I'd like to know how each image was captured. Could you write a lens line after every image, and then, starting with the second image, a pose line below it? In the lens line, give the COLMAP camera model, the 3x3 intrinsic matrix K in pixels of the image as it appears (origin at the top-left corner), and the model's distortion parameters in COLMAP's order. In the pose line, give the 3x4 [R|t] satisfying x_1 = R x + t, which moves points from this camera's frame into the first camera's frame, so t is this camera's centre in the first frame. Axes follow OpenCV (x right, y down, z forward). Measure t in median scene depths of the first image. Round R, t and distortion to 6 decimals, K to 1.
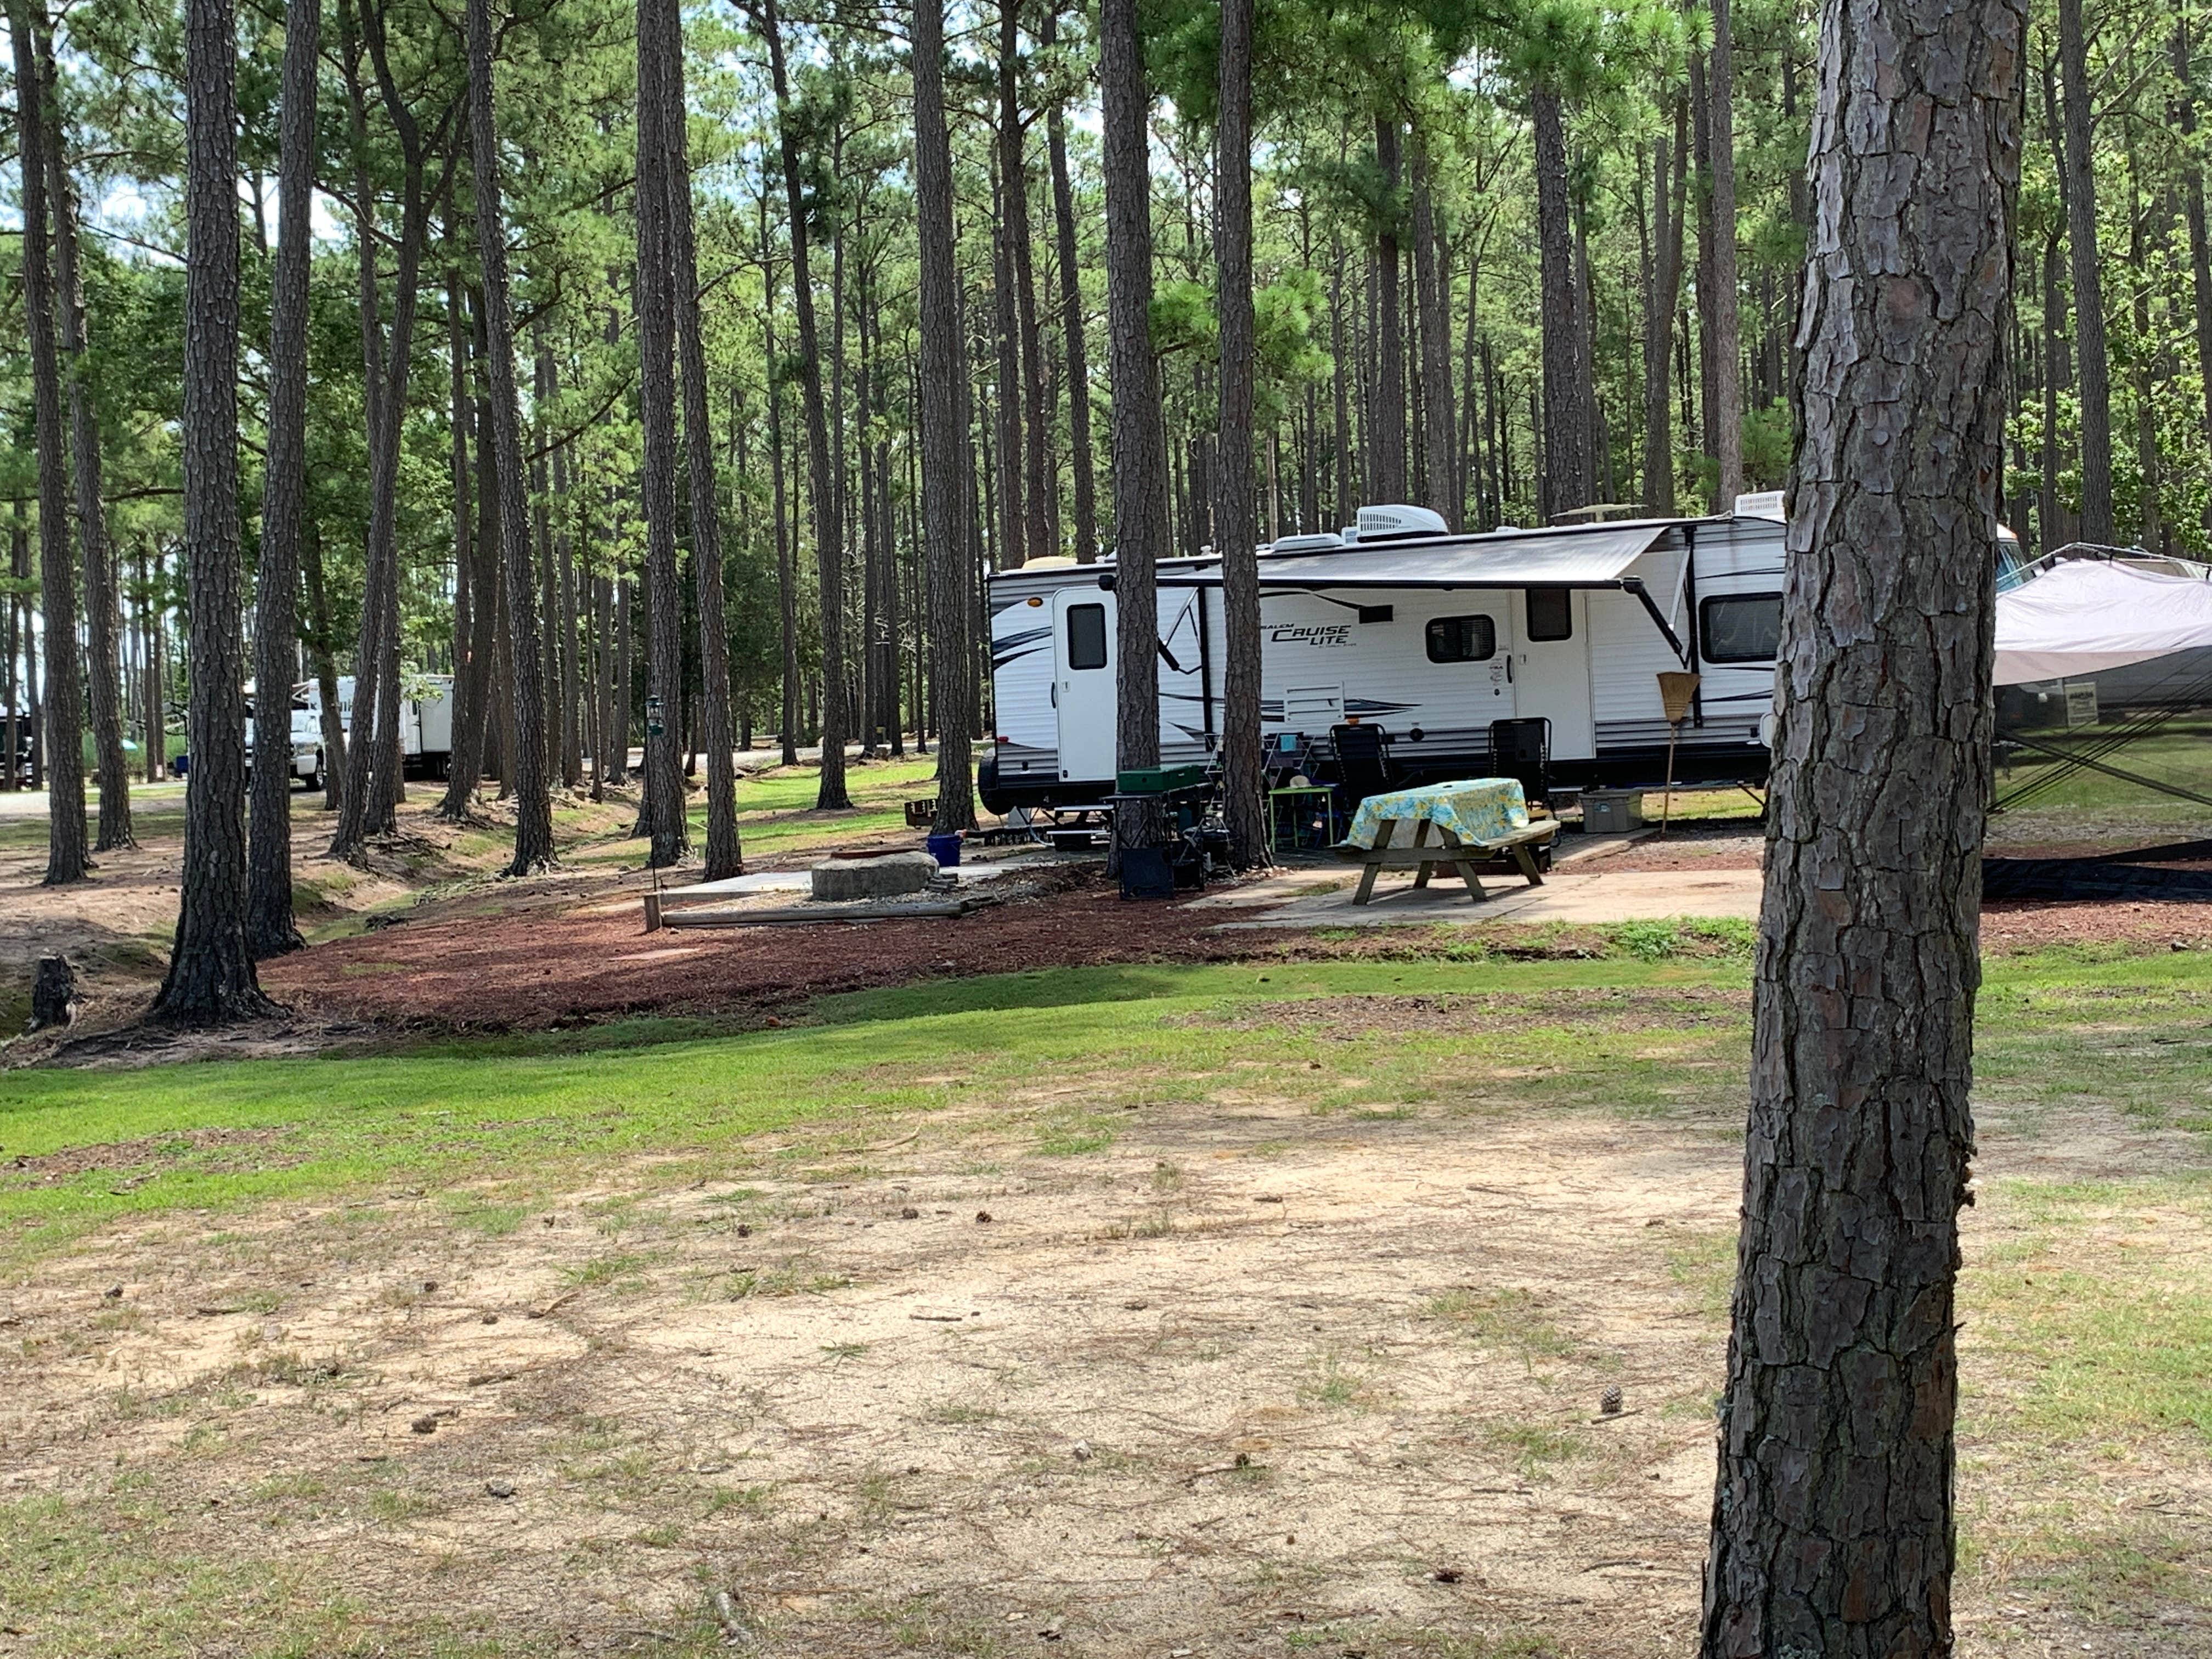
lens RADIAL K [[2873.7, 0, 1099.0], [0, 2873.7, 717.8], [0, 0, 1]] dist [0.191451, -0.619803]
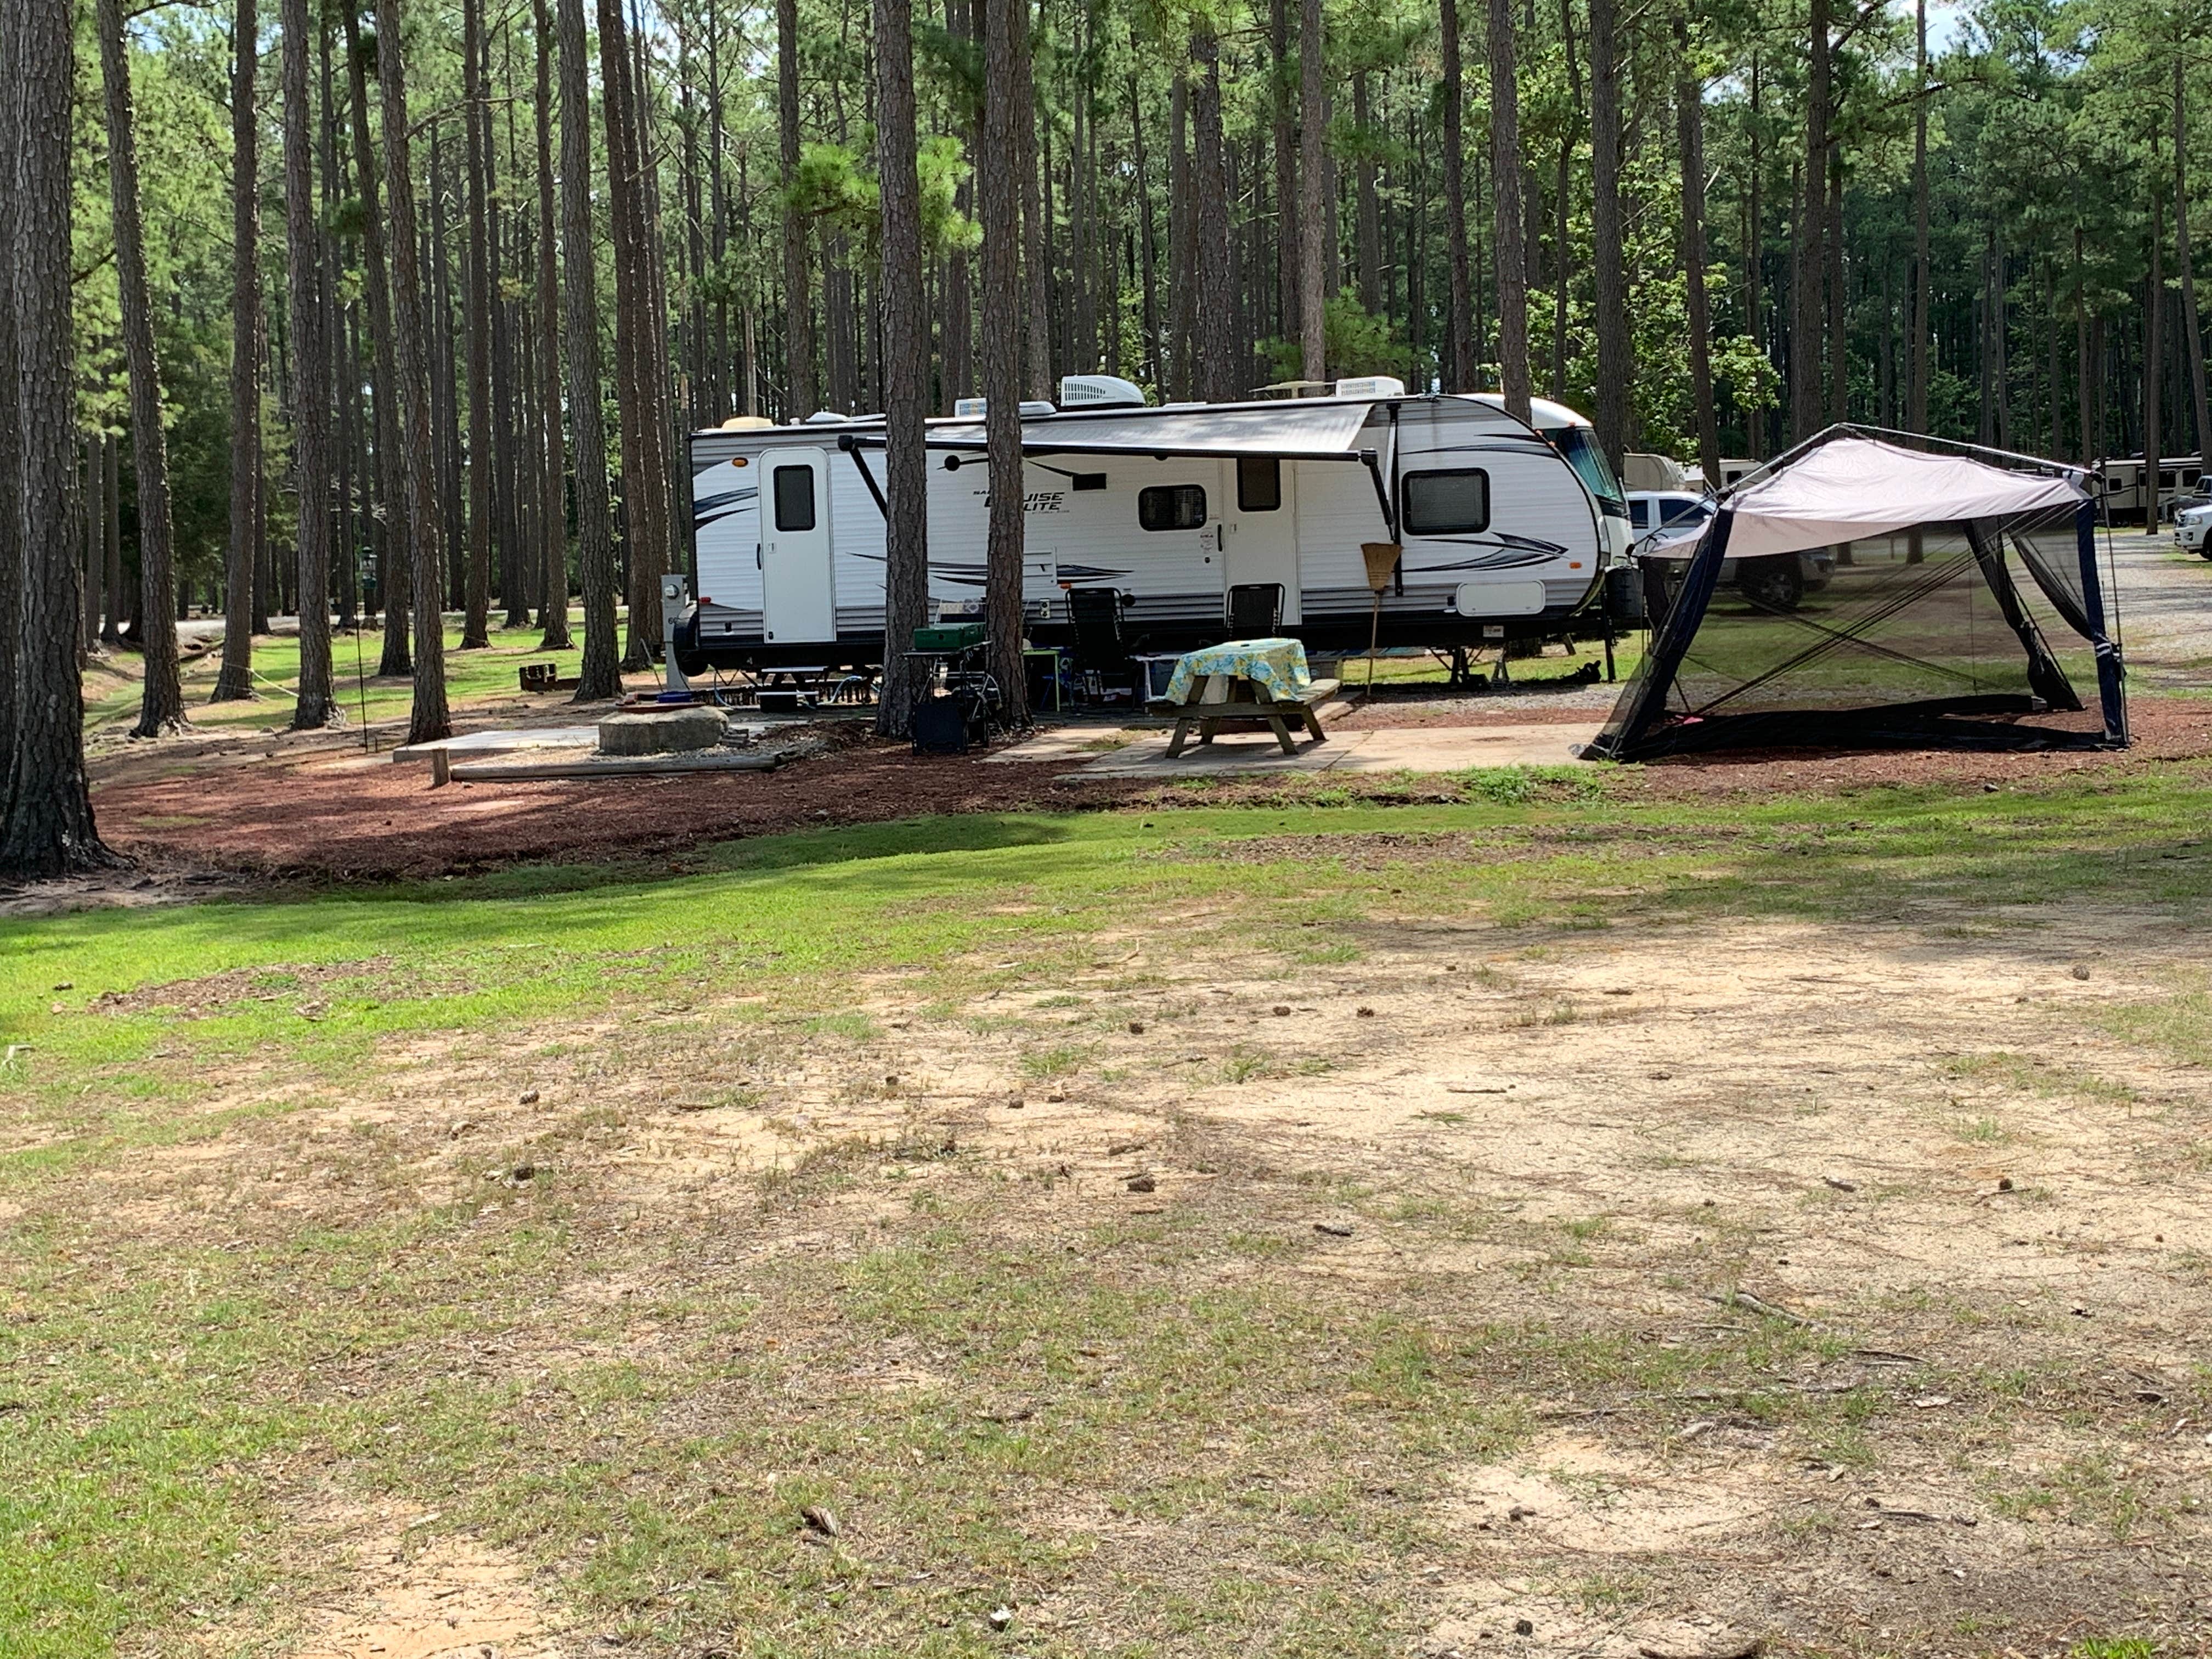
lens RADIAL K [[2873.7, 0, 1099.0], [0, 2873.7, 717.8], [0, 0, 1]] dist [0.191451, -0.619803]
pose [[0.978783, 0.004642, 0.204848, -0.116042], [-0.013014, 0.999133, 0.039540, 0.007745], [-0.204487, -0.041367, 0.977995, -0.005006]]
